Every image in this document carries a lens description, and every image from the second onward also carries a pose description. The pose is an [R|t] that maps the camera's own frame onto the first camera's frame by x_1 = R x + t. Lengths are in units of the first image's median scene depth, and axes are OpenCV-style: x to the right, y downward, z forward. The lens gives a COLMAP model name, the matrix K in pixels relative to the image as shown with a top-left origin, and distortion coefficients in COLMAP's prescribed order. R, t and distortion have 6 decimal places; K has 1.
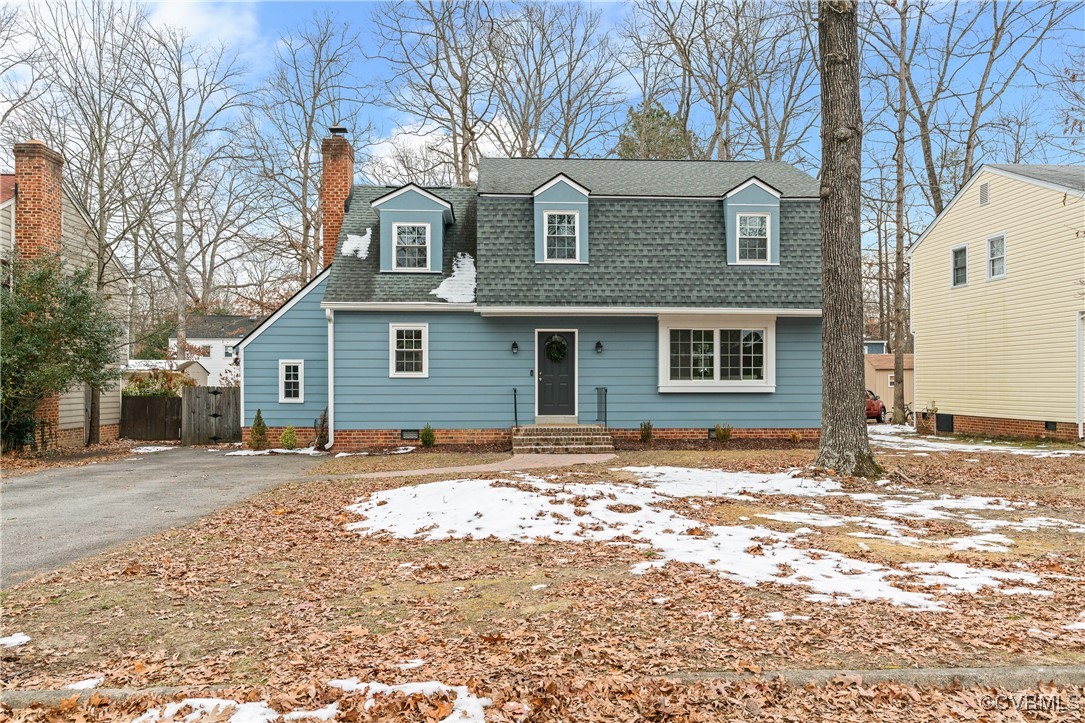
lens RADIAL K [[849.4, 0, 542.3], [0, 849.4, 367.1], [0, 0, 1]] dist [0.005239, -0.005368]
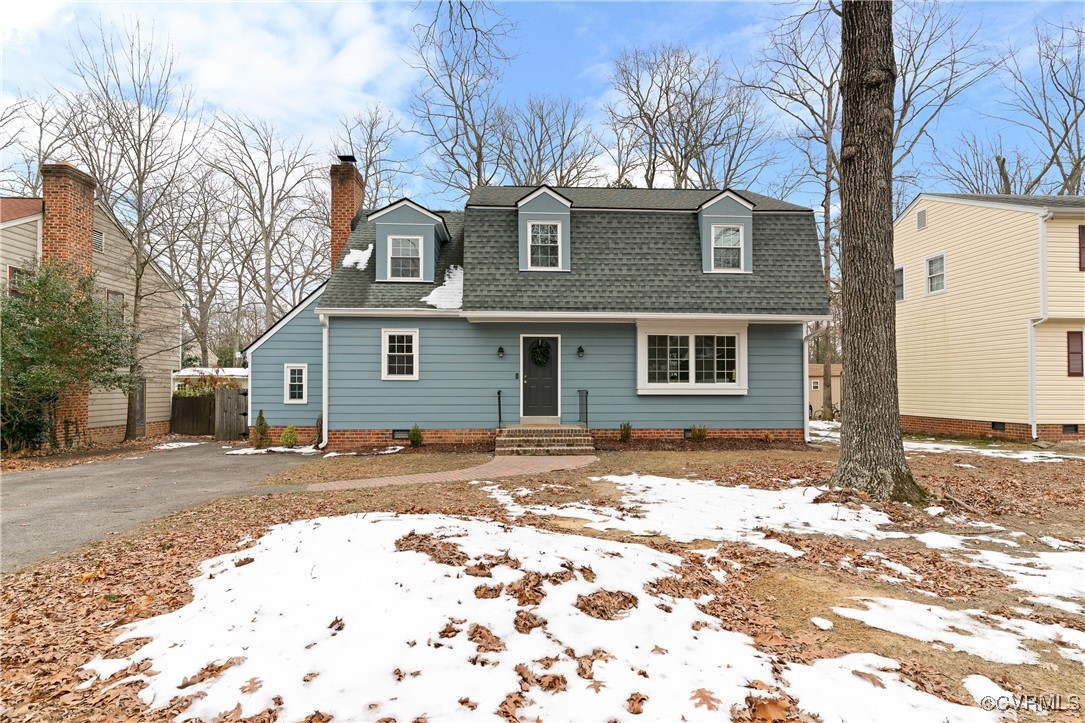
lens RADIAL K [[592.4, 0, 543.1], [0, 592.4, 361.5], [0, 0, 1]] dist [0.007069, 0.000905]
pose [[0.999982, 0.001087, -0.005870, 0.024186], [-0.001230, 0.999700, -0.024450, 0.006789], [0.005842, 0.024457, 0.999684, 0.262269]]
